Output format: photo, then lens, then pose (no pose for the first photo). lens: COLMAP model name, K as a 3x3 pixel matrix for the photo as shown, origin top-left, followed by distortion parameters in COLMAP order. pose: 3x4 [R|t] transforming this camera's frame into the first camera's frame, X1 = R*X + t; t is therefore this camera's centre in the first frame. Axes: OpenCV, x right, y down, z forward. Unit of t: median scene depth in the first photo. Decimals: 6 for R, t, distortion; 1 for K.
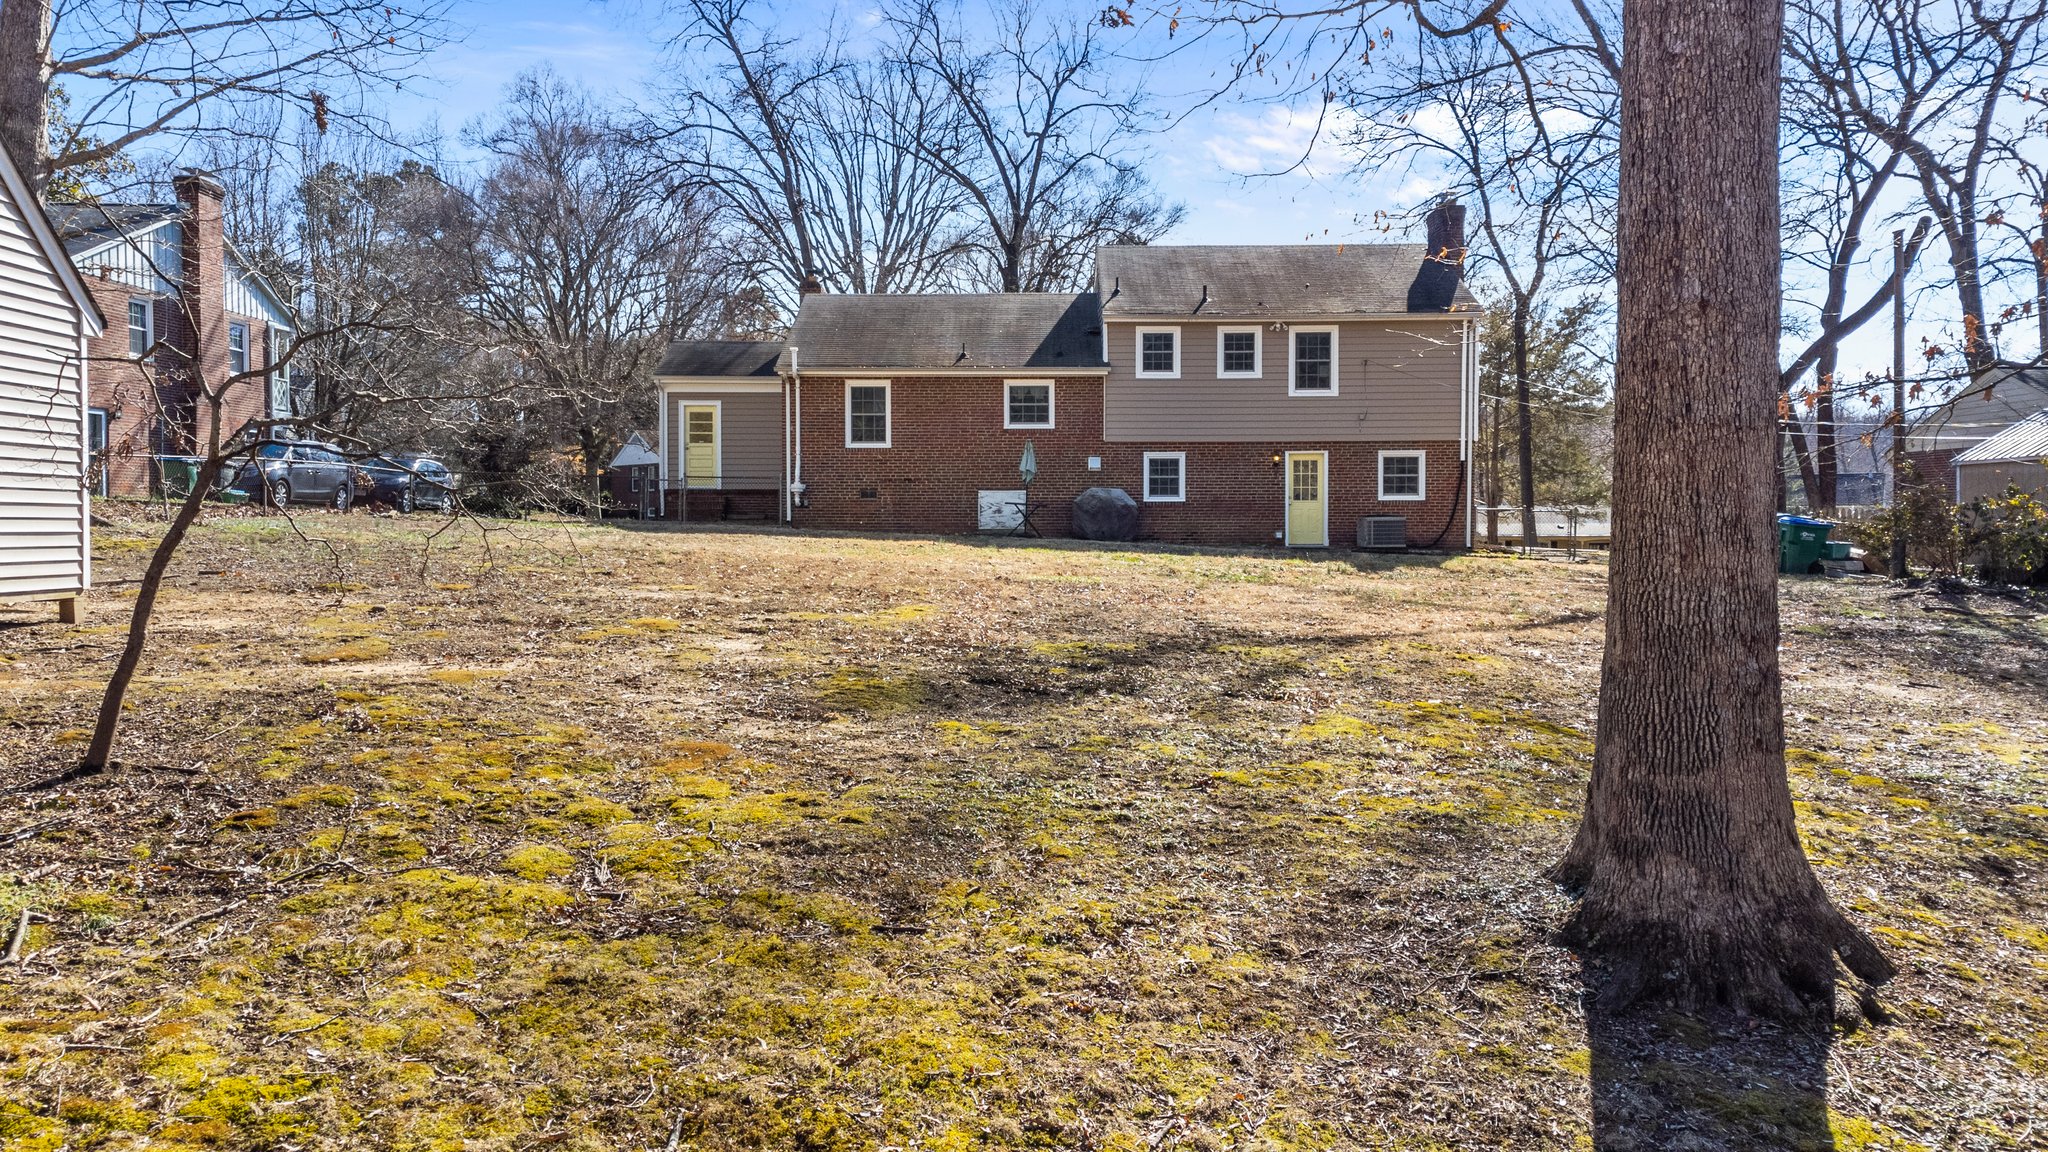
lens RADIAL K [[1525.1, 0, 1018.1], [0, 1525.1, 541.2], [0, 0, 1]] dist [0.049756, -0.019112]
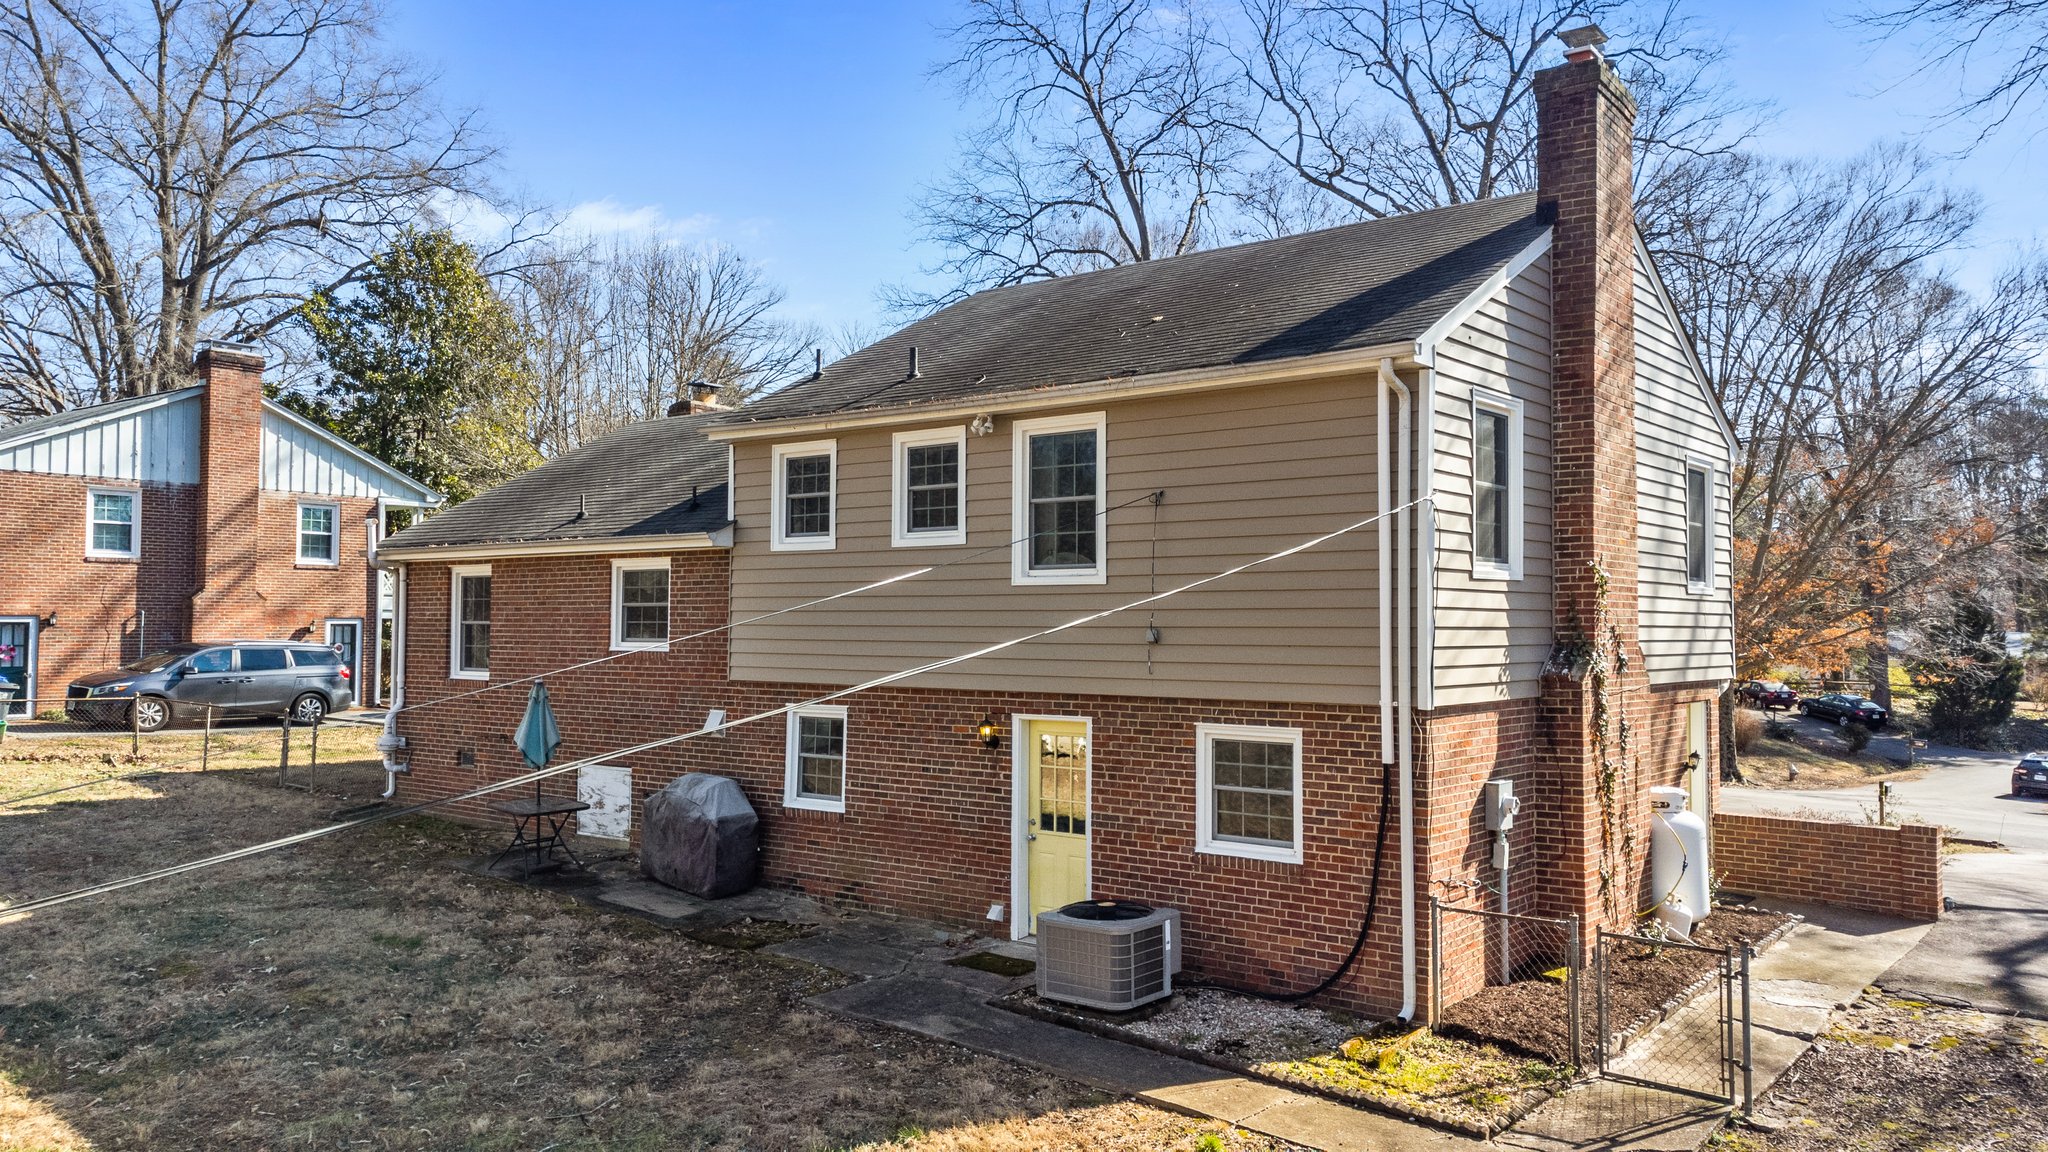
lens RADIAL K [[1525.1, 0, 1025.6], [0, 1525.1, 577.3], [0, 0, 1]] dist [0.049756, -0.019112]
pose [[0.787613, -0.015018, -0.615987, 0.437910], [-0.017068, 0.998788, -0.046174, -0.076962], [0.615934, 0.046881, 0.786402, 0.663785]]
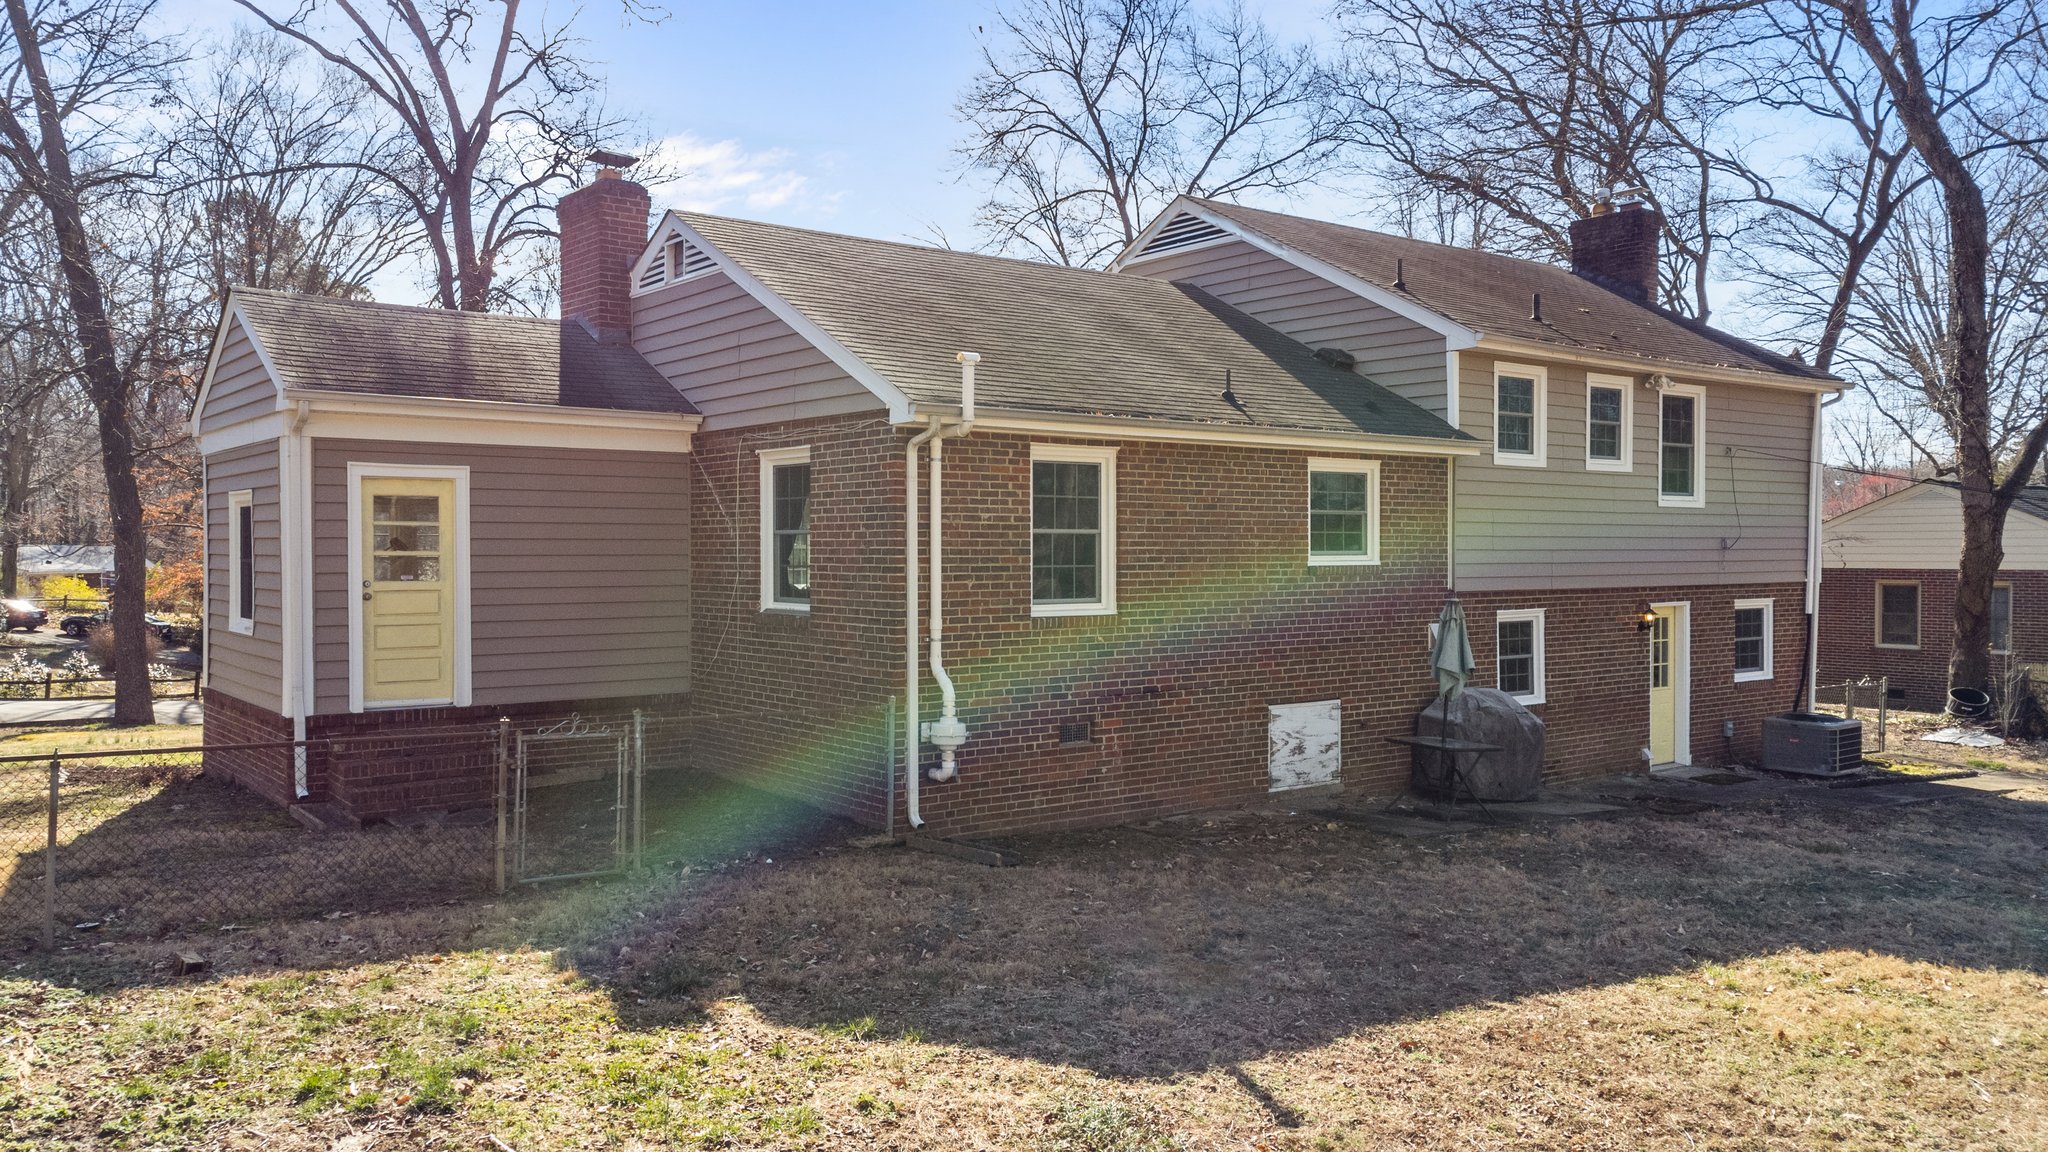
lens RADIAL K [[1525.1, 0, 1026.3], [0, 1525.1, 569.1], [0, 0, 1]] dist [0.049756, -0.019112]
pose [[0.782799, -0.007787, 0.622226, -0.355624], [0.007430, 0.999967, 0.003168, -0.074728], [-0.622231, 0.002143, 0.782831, 0.696348]]
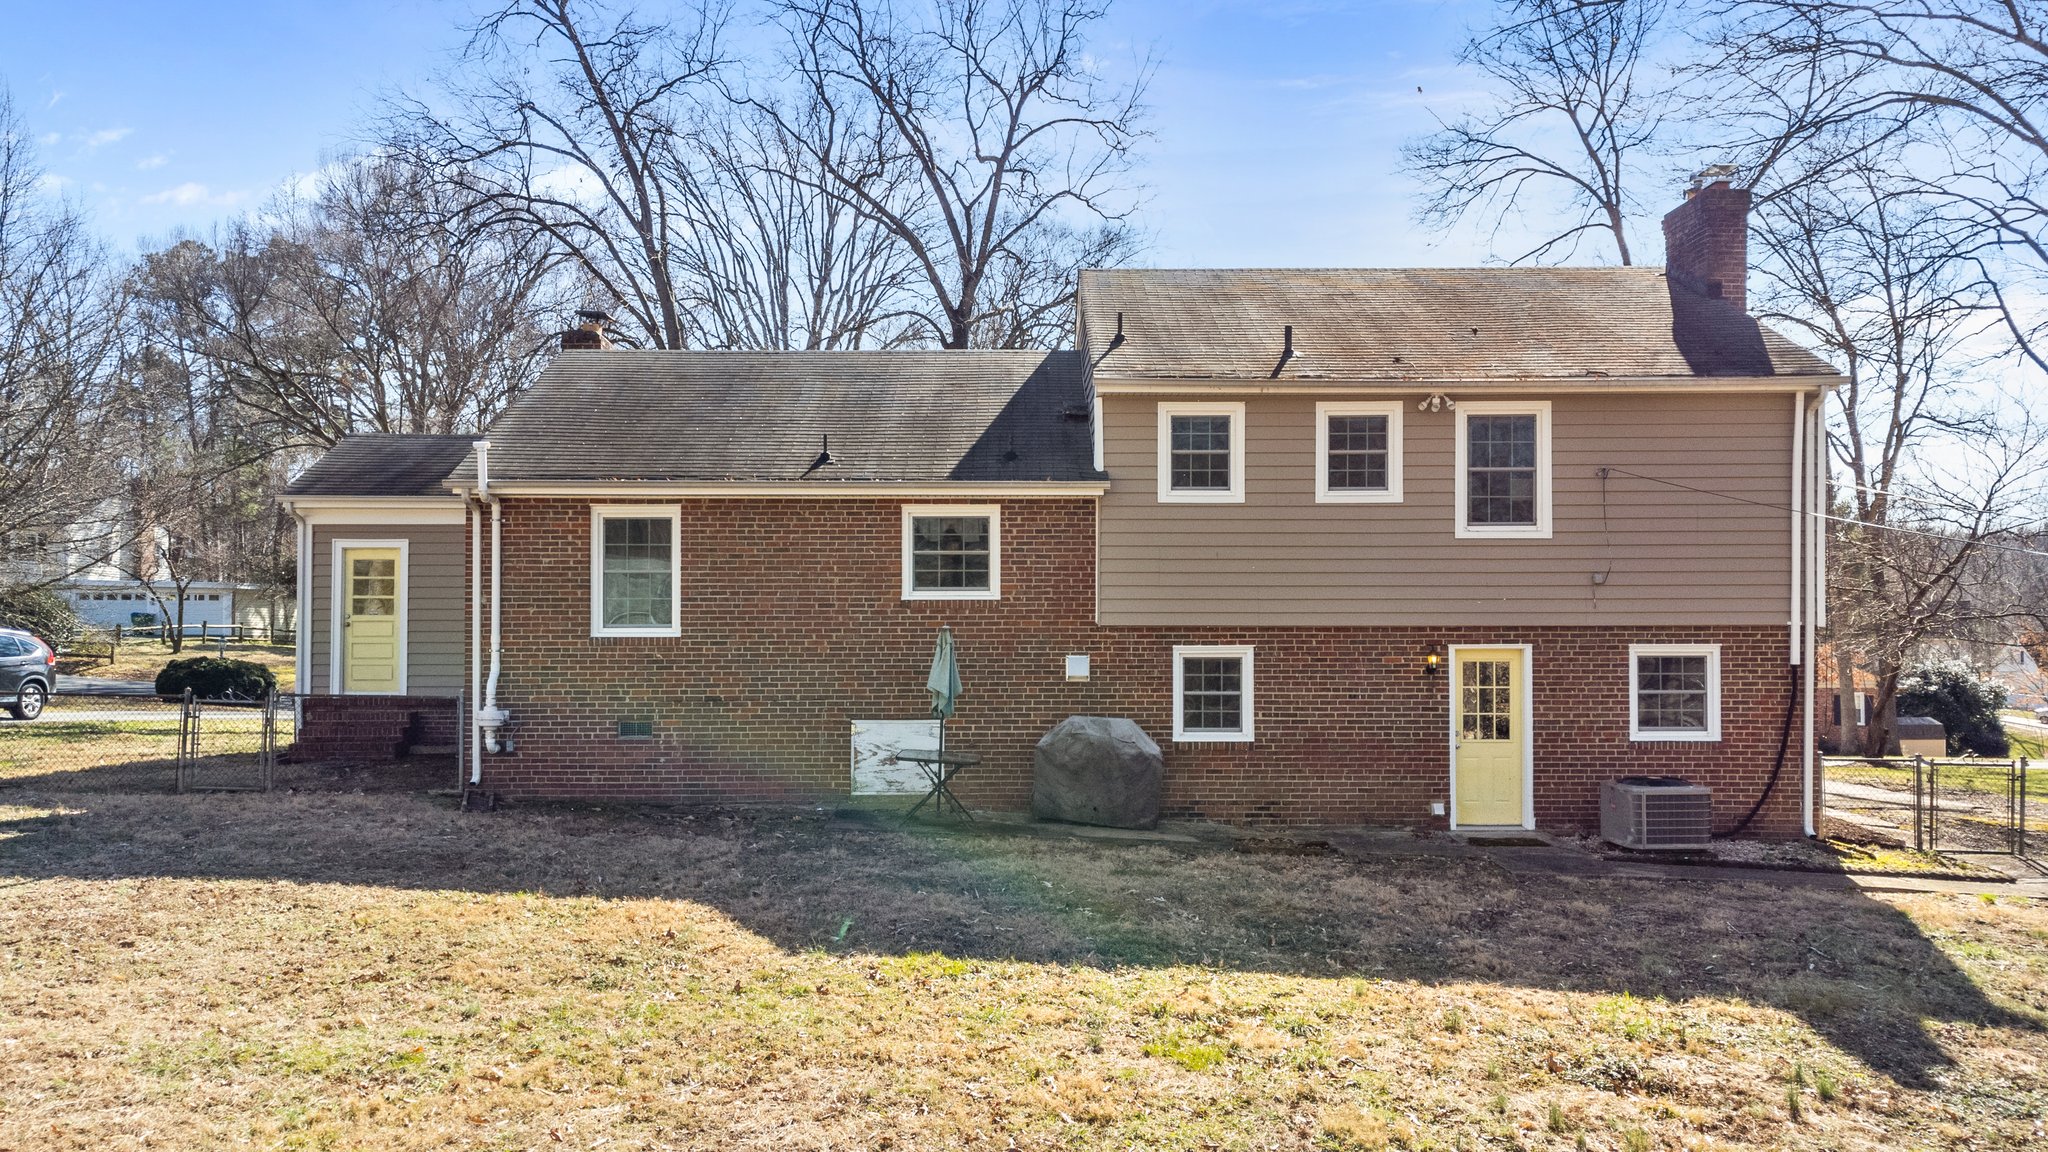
lens RADIAL K [[1525.1, 0, 1021.4], [0, 1525.1, 608.1], [0, 0, 1]] dist [0.049756, -0.019112]
pose [[0.999846, 0.000348, 0.017570, 0.021903], [0.000157, 0.999586, -0.028768, -0.056128], [-0.017573, 0.028767, 0.999432, 0.484383]]
